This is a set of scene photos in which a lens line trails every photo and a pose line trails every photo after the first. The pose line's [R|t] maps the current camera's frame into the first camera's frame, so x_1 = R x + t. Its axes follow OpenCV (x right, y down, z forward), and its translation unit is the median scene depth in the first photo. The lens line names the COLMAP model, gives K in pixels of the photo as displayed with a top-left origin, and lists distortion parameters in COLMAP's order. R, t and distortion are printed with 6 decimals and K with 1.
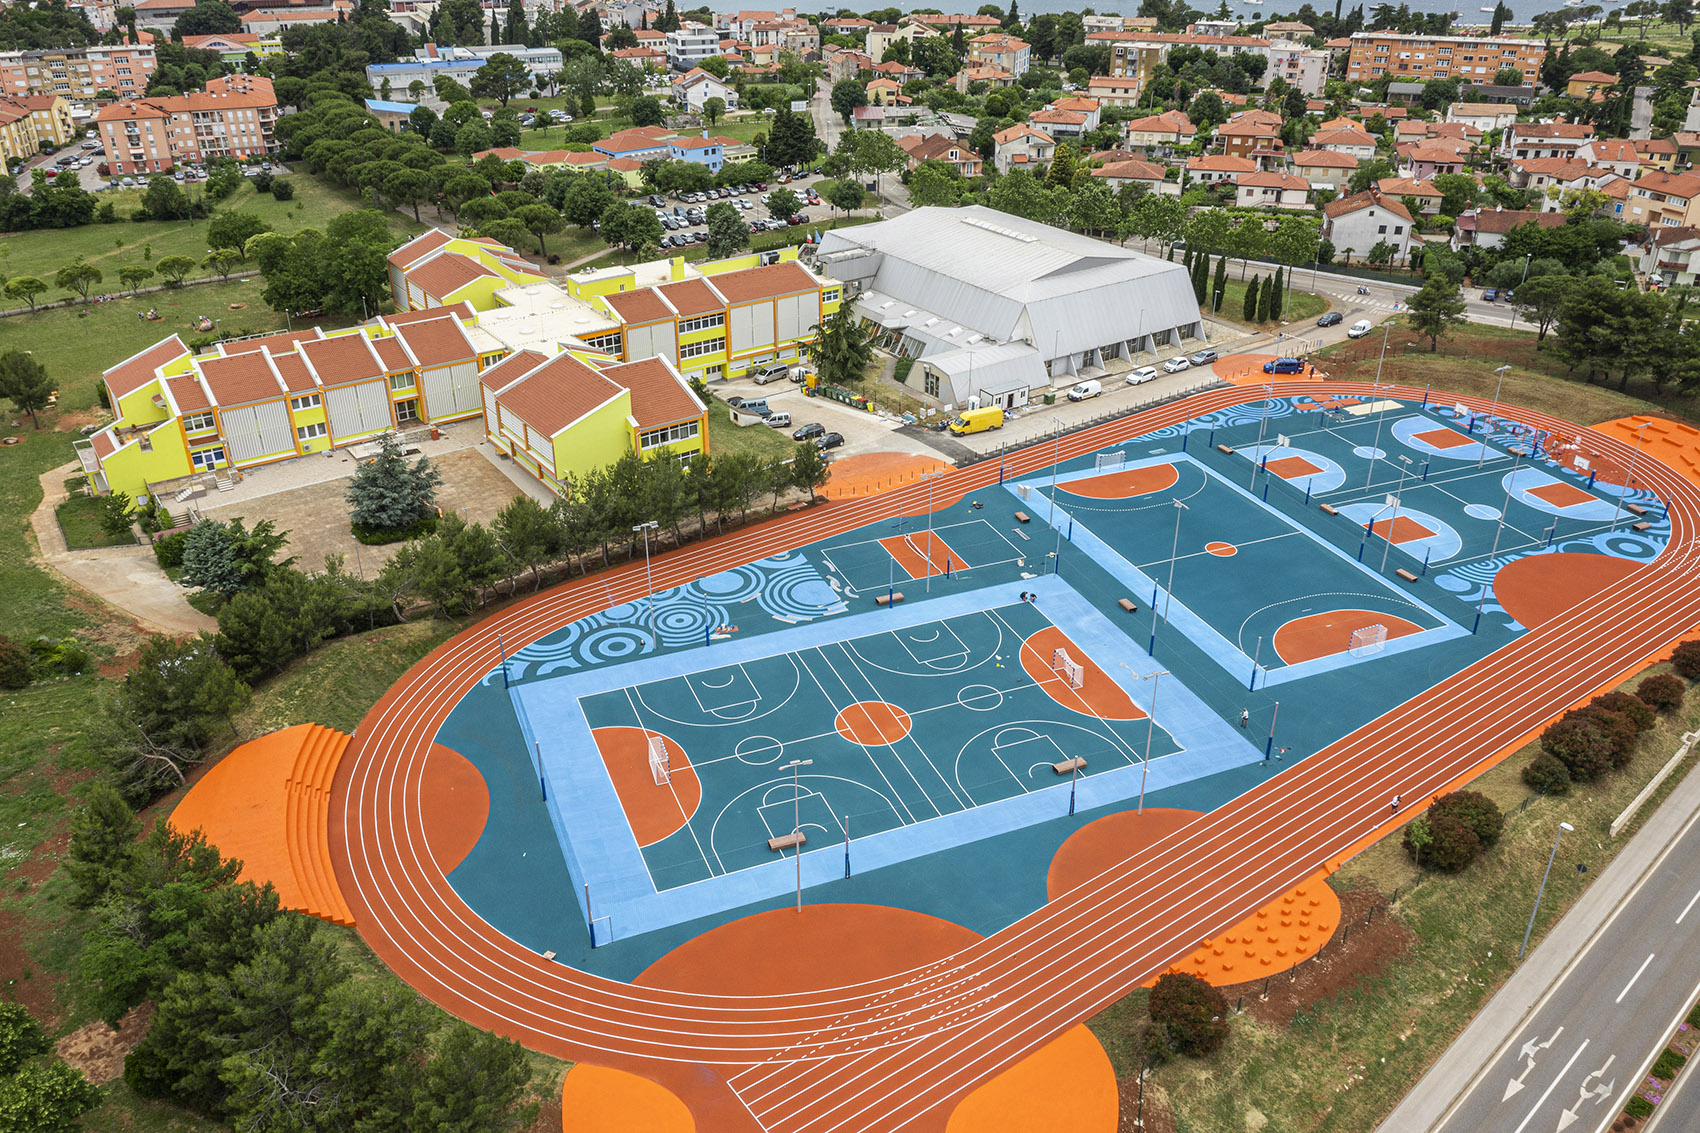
lens RADIAL K [[1329.6, 0, 850.0], [0, 1329.6, 566.5], [0, 0, 1]] dist [-0.000266, 0.008117]
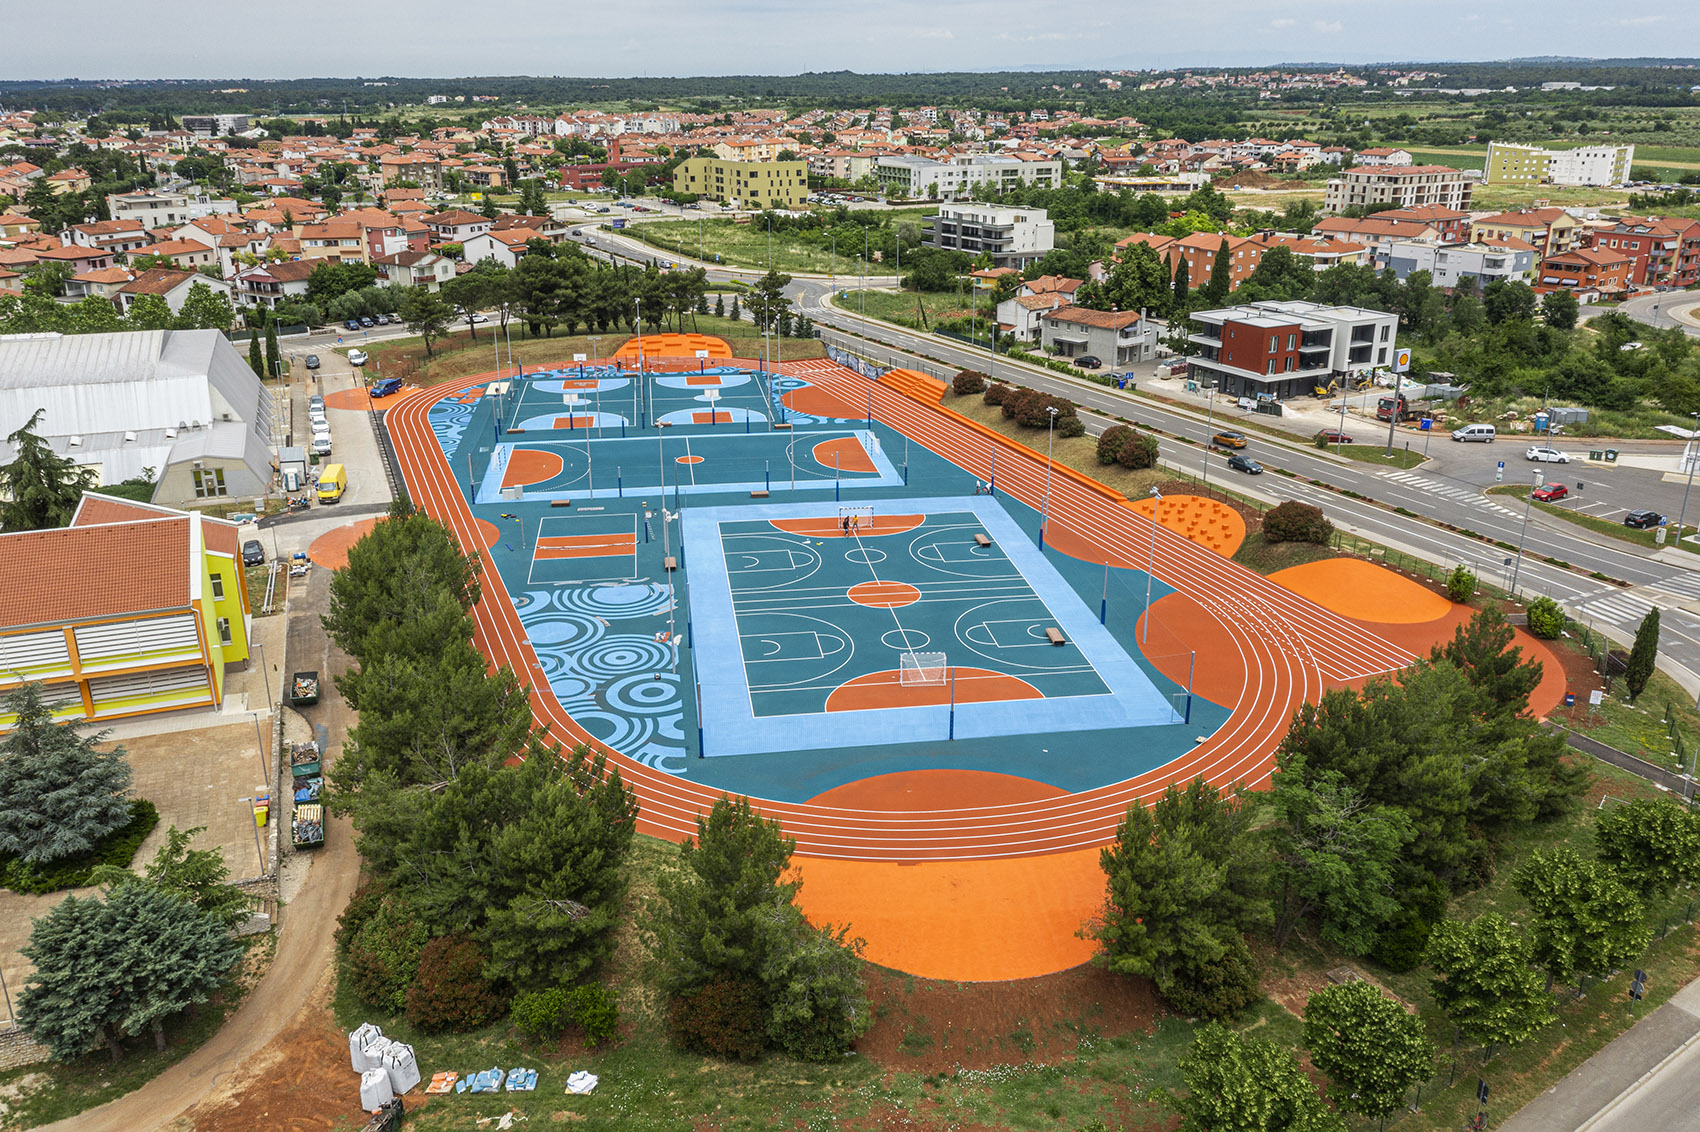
lens RADIAL K [[1335.3, 0, 850.0], [0, 1335.3, 566.0], [0, 0, 1]] dist [-0.002825, 0.014229]
pose [[0.237999, -0.332886, 0.912438, -0.801790], [0.457366, 0.867167, 0.197071, -0.102835], [-0.856839, 0.370416, 0.358636, 0.547899]]
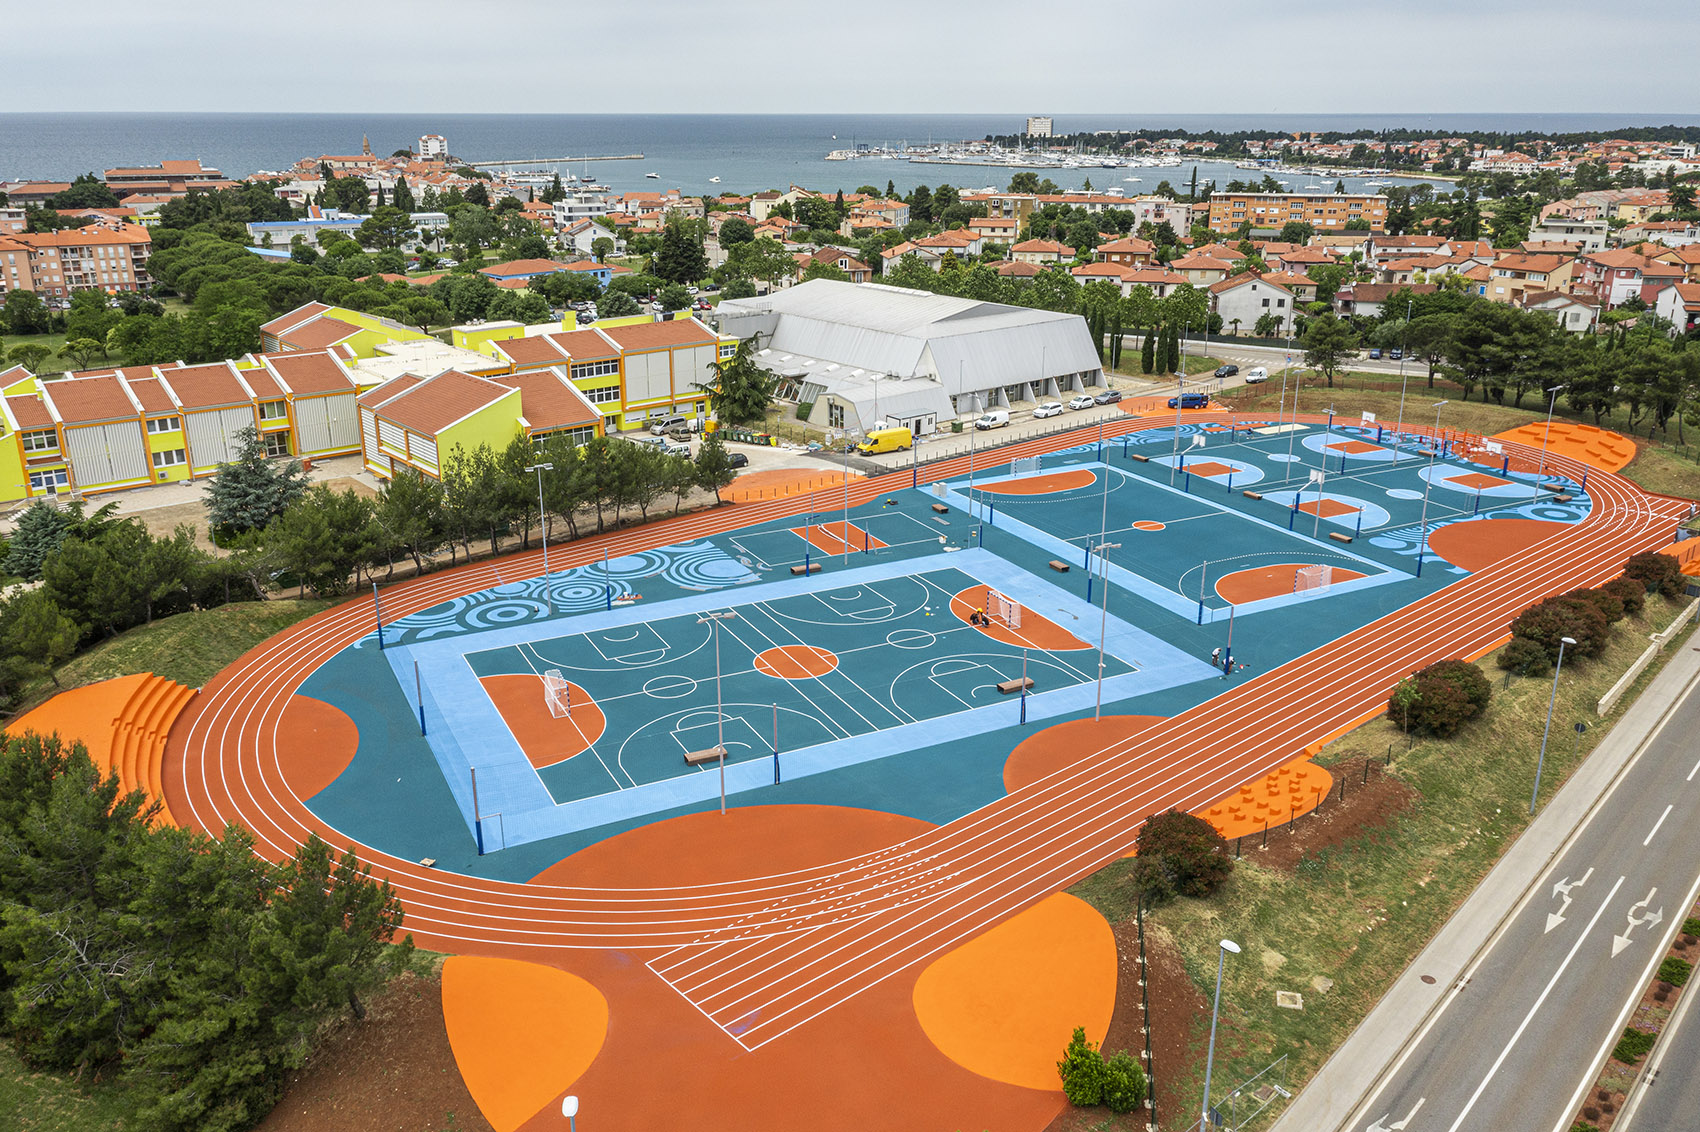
lens RADIAL K [[1335.3, 0, 850.0], [0, 1335.3, 566.0], [0, 0, 1]] dist [-0.002825, 0.014229]
pose [[0.996157, -0.028277, 0.082893, -0.016793], [0.041272, 0.986332, -0.159516, 0.170952], [-0.077249, 0.162324, 0.983709, 0.081426]]
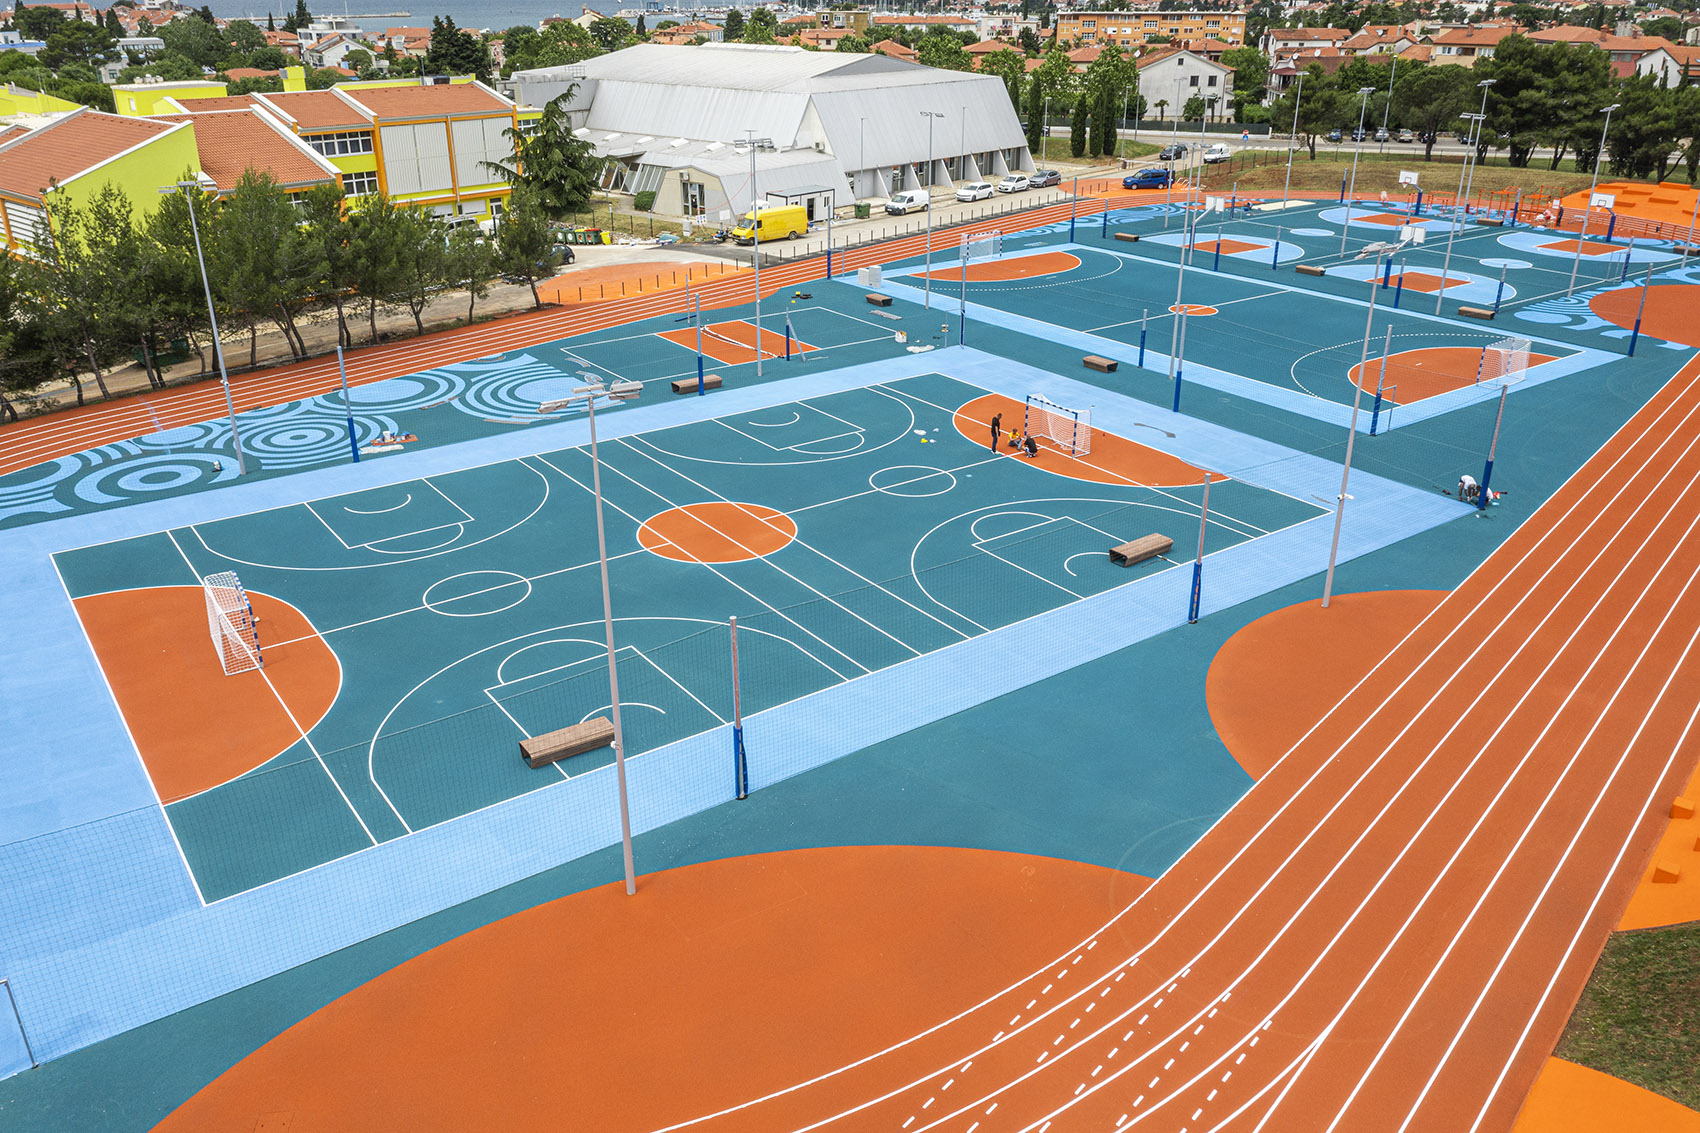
lens RADIAL K [[1329.6, 0, 850.0], [0, 1329.6, 566.5], [0, 0, 1]] dist [-0.000266, 0.008117]
pose [[0.972029, -0.094308, 0.215093, -0.035080], [0.110839, 0.991637, -0.066109, 0.143305], [-0.207059, 0.088101, 0.974353, 0.447602]]
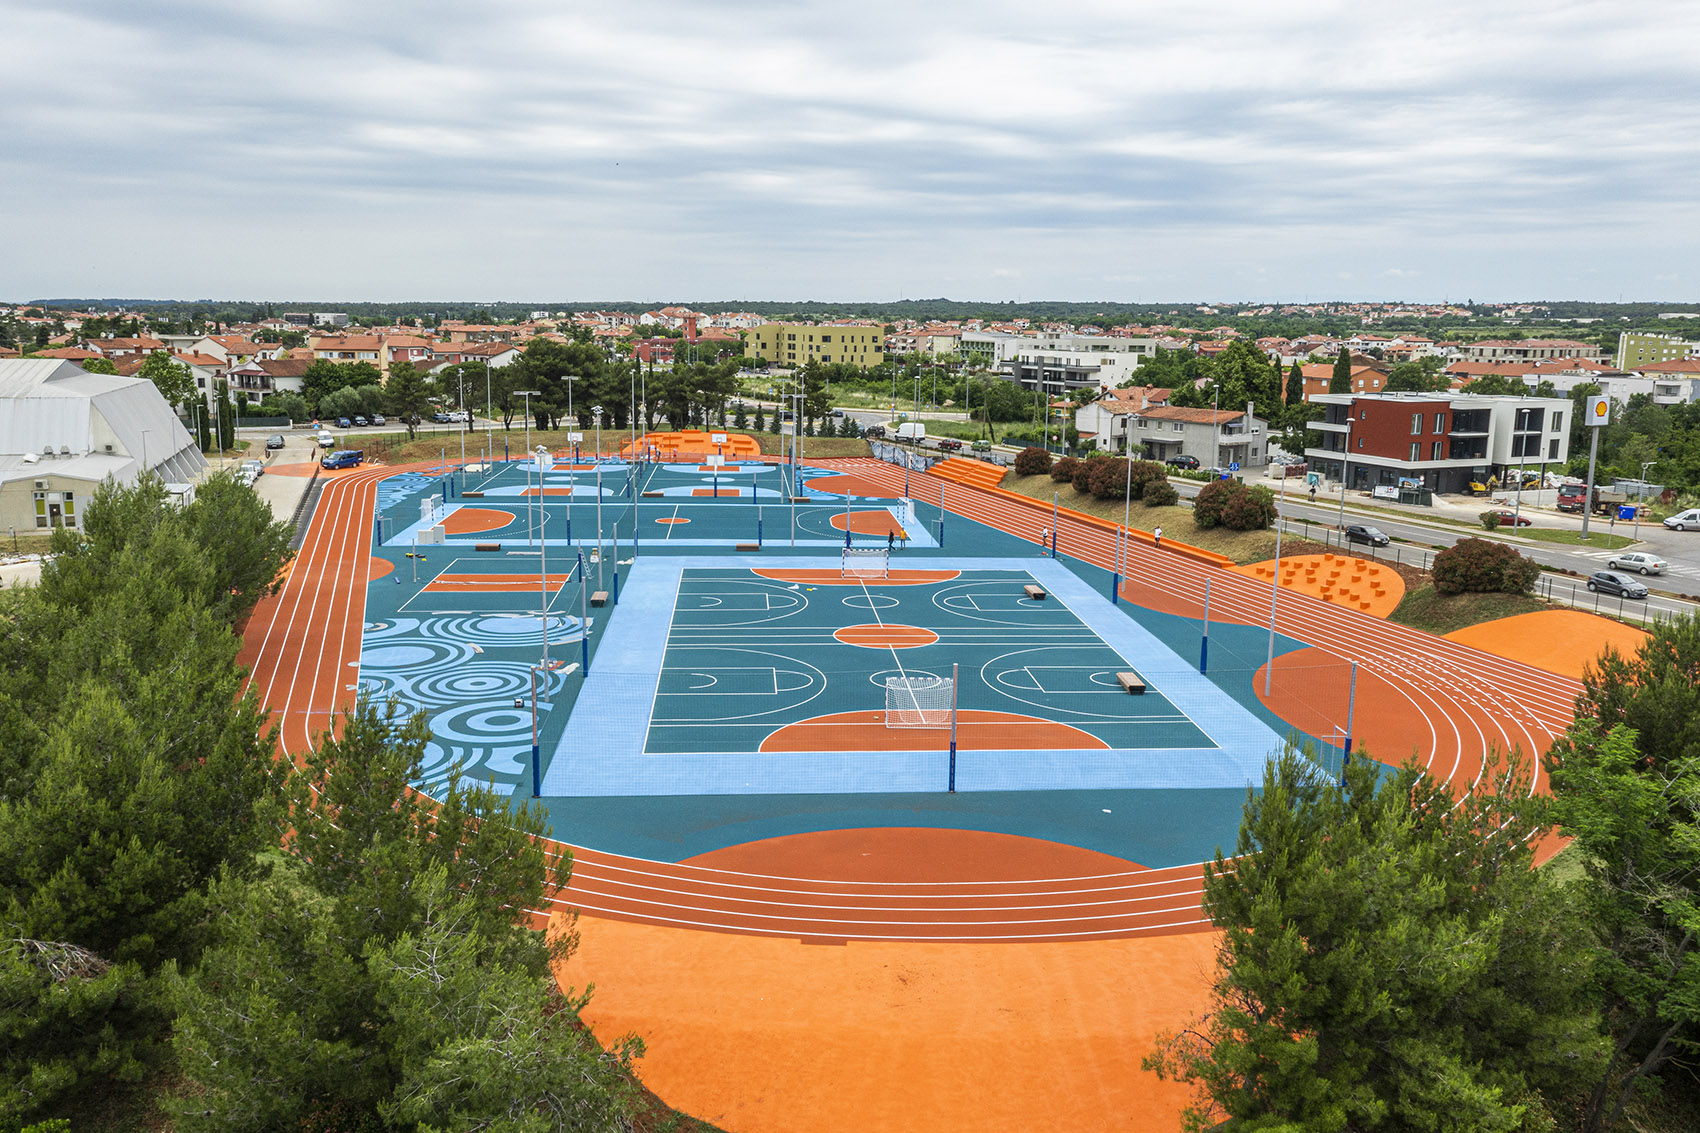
lens RADIAL K [[1367.8, 0, 850.0], [0, 1367.8, 566.5], [0, 0, 1]] dist [-0.007162, 0.010146]
pose [[0.305775, -0.167668, 0.937224, -0.586392], [0.434349, 0.900536, 0.019396, 0.051264], [-0.847256, 0.401151, 0.348188, 0.634378]]
